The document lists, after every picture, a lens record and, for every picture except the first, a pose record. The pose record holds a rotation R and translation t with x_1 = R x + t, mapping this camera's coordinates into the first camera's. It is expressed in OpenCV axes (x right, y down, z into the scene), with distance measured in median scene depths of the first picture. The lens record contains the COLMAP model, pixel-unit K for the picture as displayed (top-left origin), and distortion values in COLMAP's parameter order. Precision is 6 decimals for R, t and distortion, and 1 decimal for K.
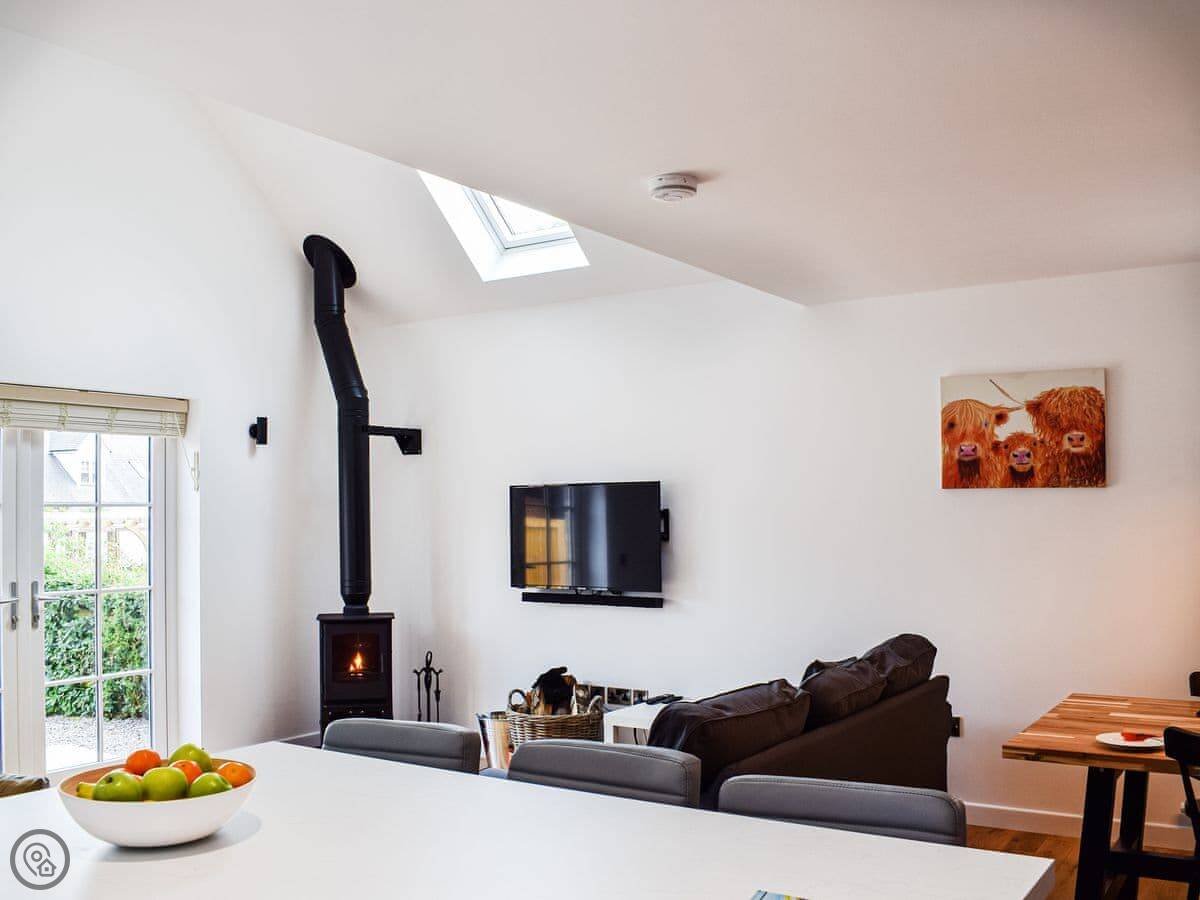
lens RADIAL K [[1107.0, 0, 600.0], [0, 1107.0, 450.0], [0, 0, 1]] dist [-0.077121, 0.001968]
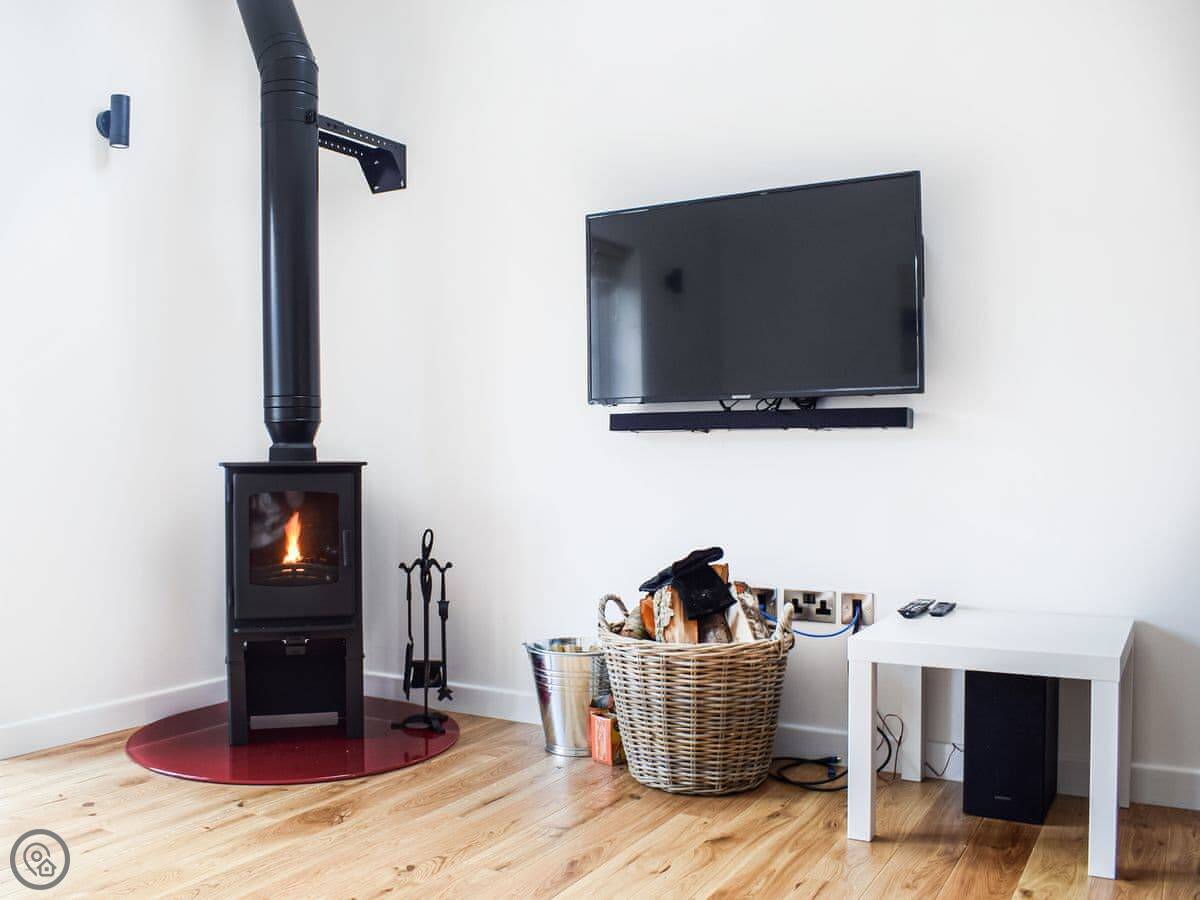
lens RADIAL K [[1064.1, 0, 535.5], [0, 1064.1, 451.2], [0, 0, 1]] dist [-0.086170, -0.005170]
pose [[0.999617, 0.003728, 0.027436, -0.118851], [-0.005127, 0.998681, 0.051083, 0.119527], [-0.027209, -0.051204, 0.998317, 0.486251]]
